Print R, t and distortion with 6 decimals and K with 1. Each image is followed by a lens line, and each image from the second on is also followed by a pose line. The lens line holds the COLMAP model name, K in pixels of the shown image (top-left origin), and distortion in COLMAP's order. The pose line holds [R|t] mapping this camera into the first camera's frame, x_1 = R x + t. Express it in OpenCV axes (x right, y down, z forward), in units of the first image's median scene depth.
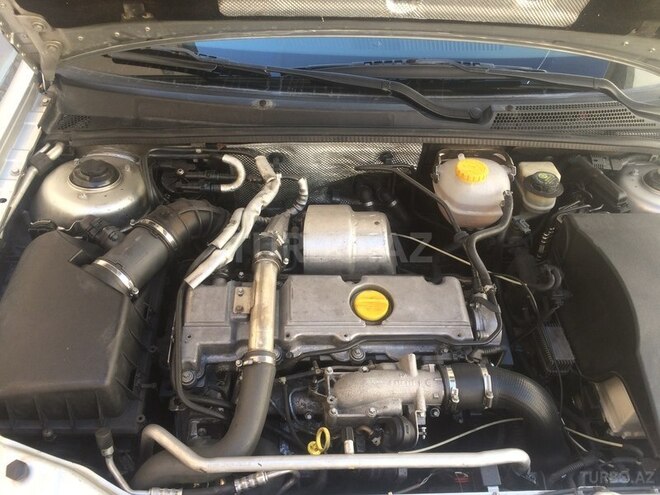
lens RADIAL K [[566.7, 0, 328.1], [0, 566.7, 246.6], [0, 0, 1]] dist [0.051943, -0.051500]
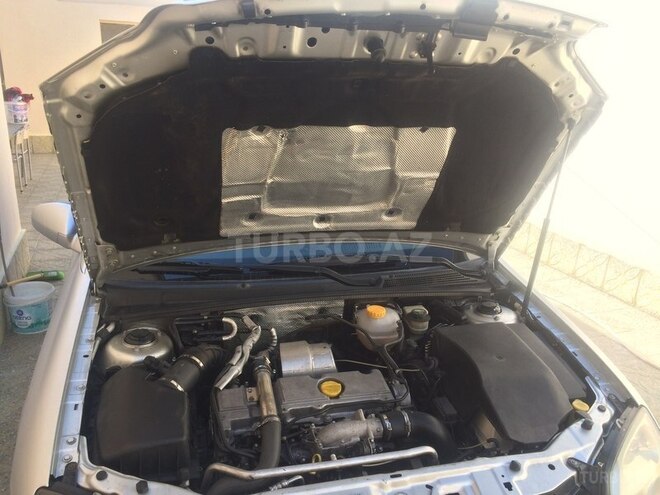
lens RADIAL K [[566.7, 0, 330.7], [0, 566.7, 247.1], [0, 0, 1]] dist [0.051943, -0.051500]
pose [[0.979173, -0.079119, 0.186976, -0.176563], [0.145560, 0.915585, -0.374855, 0.305901], [-0.141534, 0.394264, 0.908033, -0.573930]]
